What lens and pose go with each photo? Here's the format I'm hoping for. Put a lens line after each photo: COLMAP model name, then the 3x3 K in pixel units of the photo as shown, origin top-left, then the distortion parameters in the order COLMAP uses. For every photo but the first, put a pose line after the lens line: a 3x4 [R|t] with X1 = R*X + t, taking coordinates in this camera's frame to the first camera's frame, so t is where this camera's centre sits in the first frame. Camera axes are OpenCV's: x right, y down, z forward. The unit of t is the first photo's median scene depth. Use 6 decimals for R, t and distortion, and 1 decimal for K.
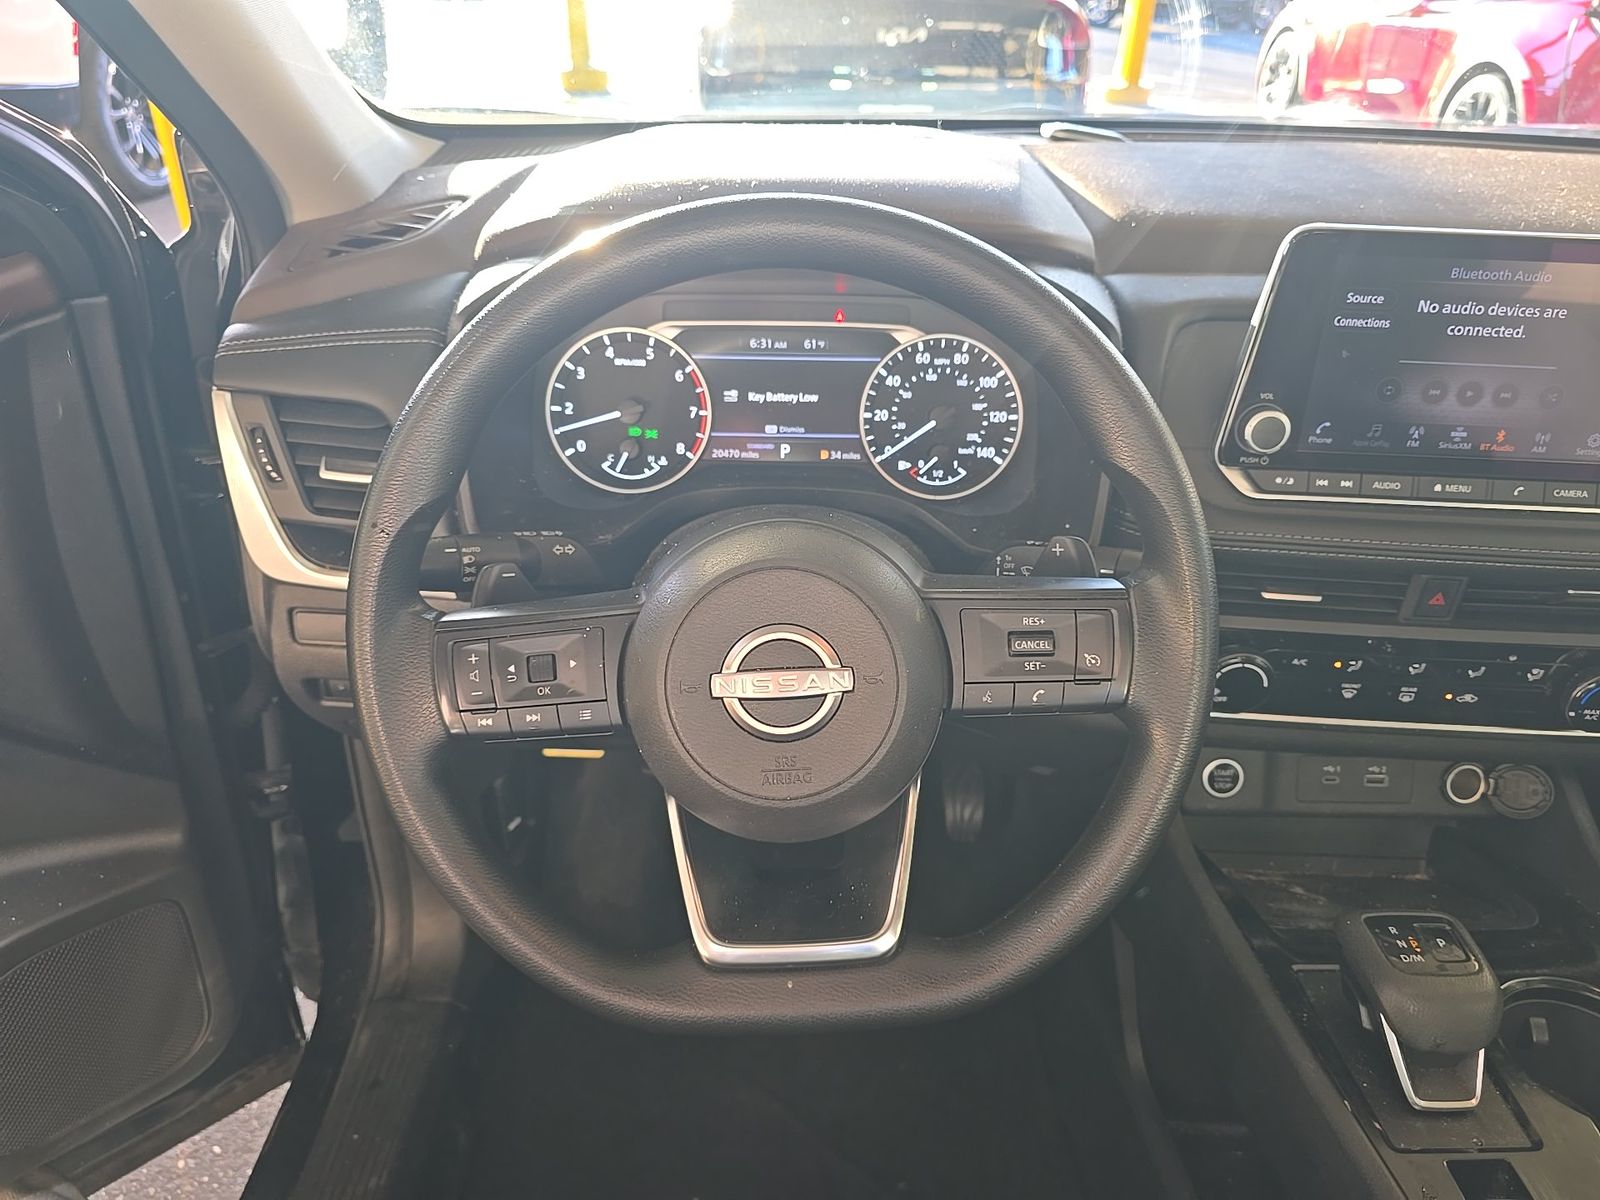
lens RADIAL K [[1093.9, 0, 800.0], [0, 1093.9, 600.0], [0, 0, 1]] dist [0.046411, -0.043810]
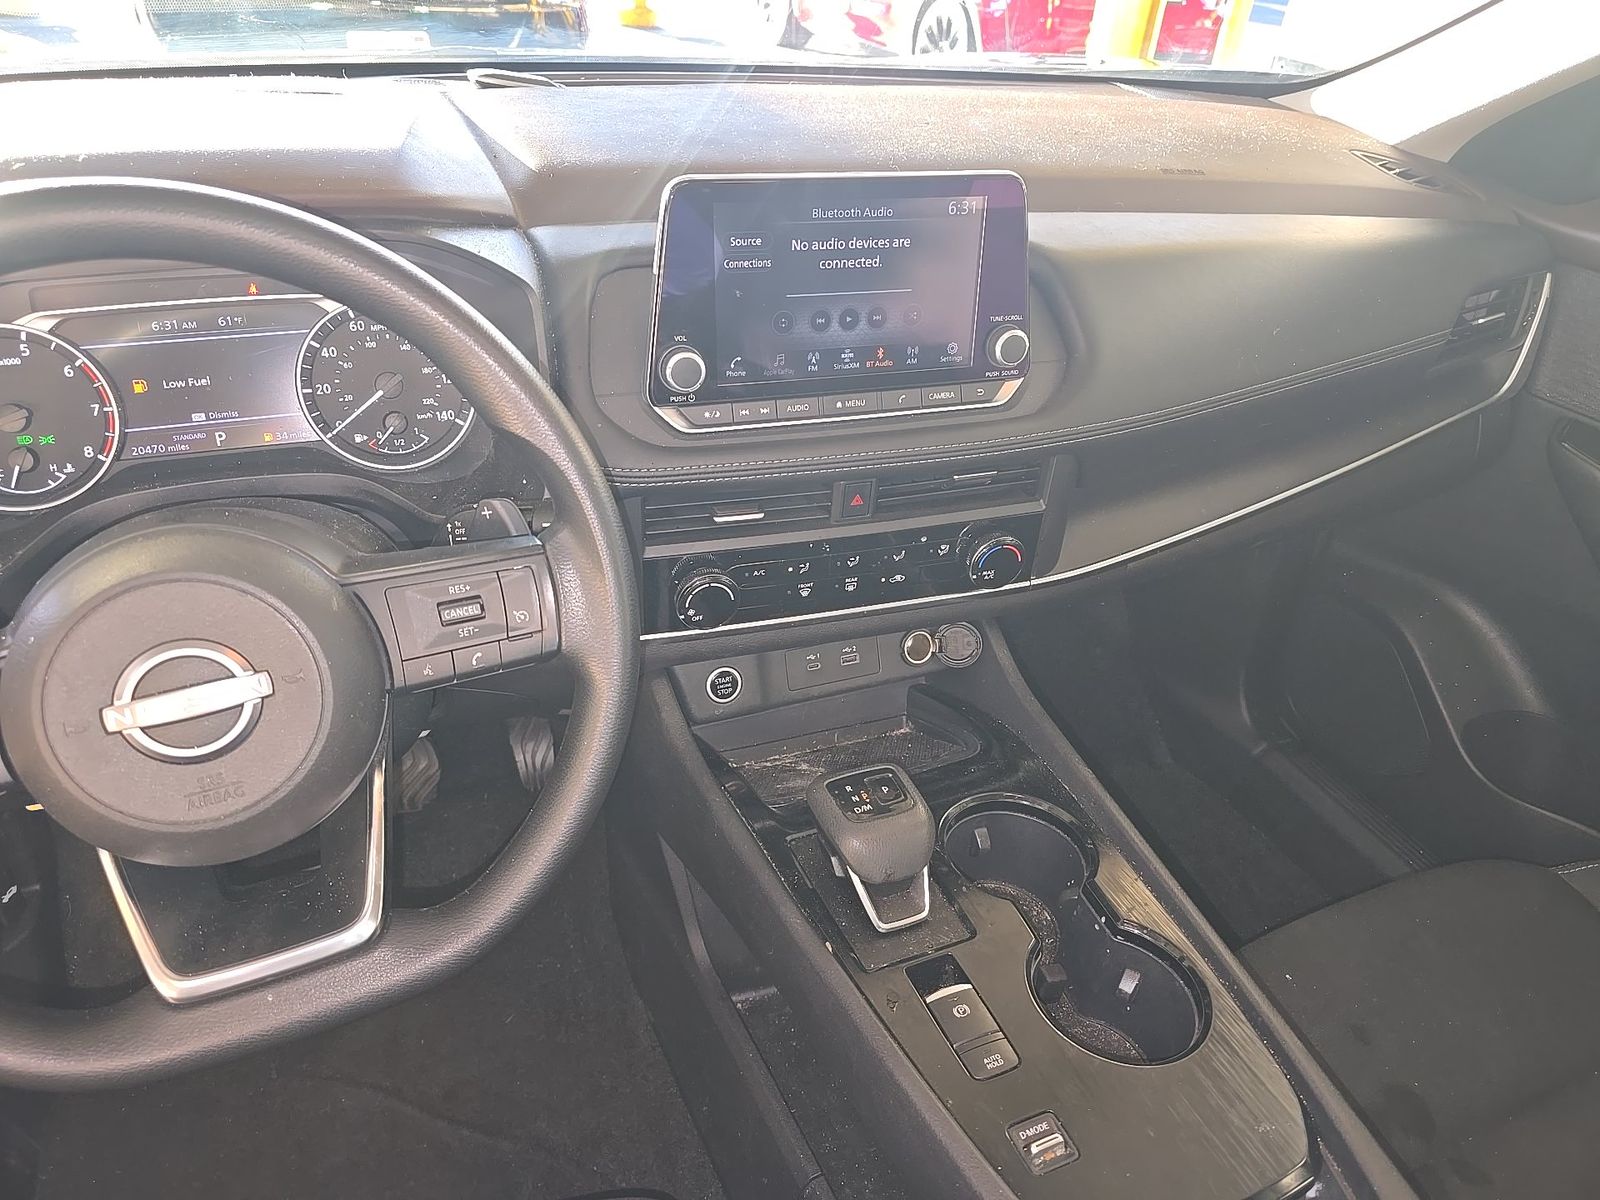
lens RADIAL K [[1073.8, 0, 800.0], [0, 1073.8, 600.0], [0, 0, 1]] dist [0.082646, -0.089461]
pose [[0.929774, -0.179140, 0.321604, 0.141703], [0.158280, 0.983274, 0.090109, -0.008701], [-0.332367, -0.032878, 0.942577, -0.047825]]
